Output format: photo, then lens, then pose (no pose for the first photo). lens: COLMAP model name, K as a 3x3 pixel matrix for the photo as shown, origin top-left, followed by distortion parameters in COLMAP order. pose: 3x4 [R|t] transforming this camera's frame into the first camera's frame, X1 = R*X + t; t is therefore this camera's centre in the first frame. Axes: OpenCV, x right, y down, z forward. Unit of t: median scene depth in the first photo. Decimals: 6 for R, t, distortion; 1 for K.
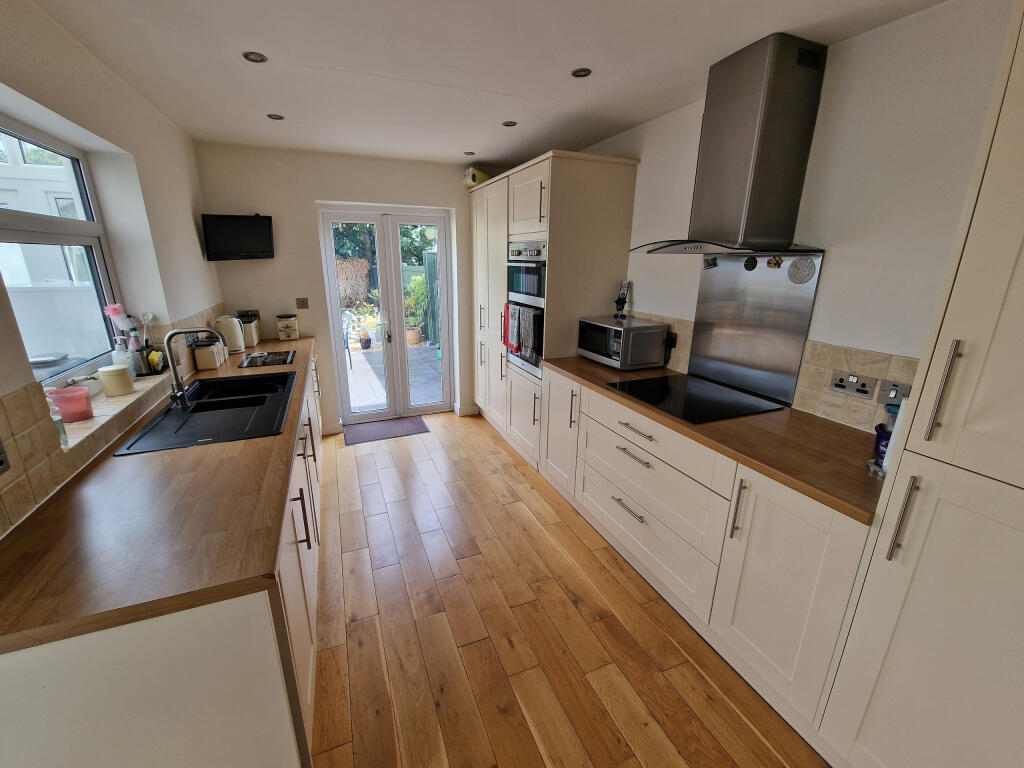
lens RADIAL K [[422.0, 0, 504.4], [0, 422.0, 385.9], [0, 0, 1]] dist [0.003807, 0.001083]
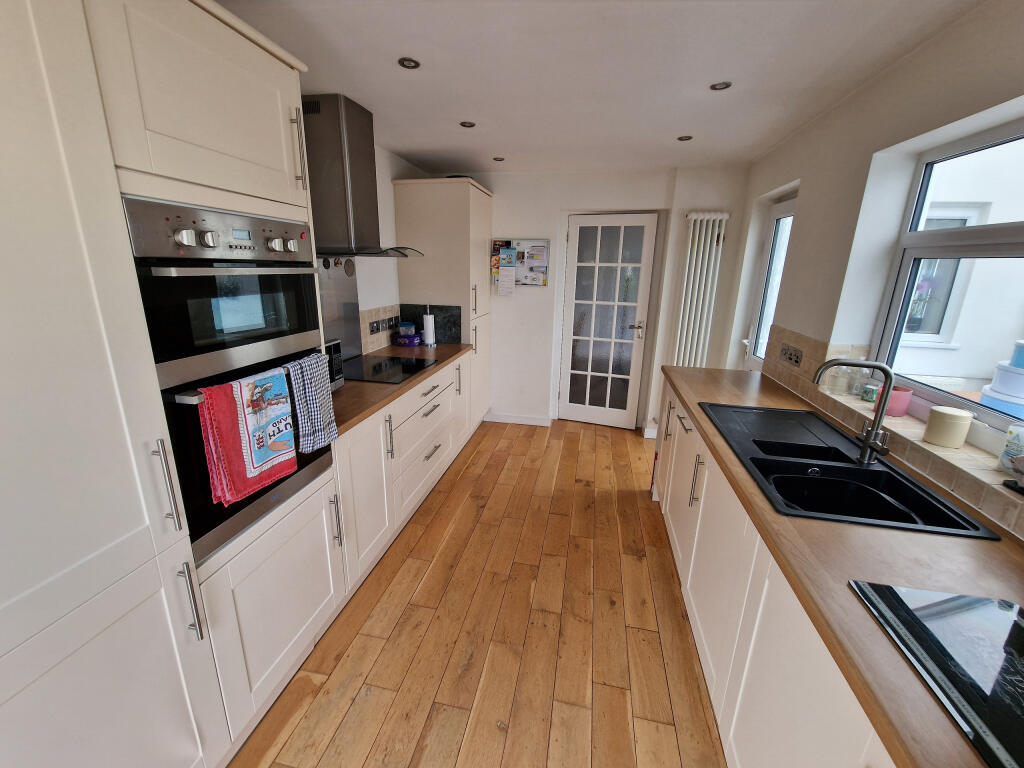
lens RADIAL K [[422.0, 0, 504.4], [0, 422.0, 380.9], [0, 0, 1]] dist [0.003807, 0.001083]
pose [[-0.828228, -0.172549, 0.533166, -0.577749], [0.133836, 0.862980, 0.487190, -0.532679], [-0.544175, 0.474860, -0.691651, 1.760547]]
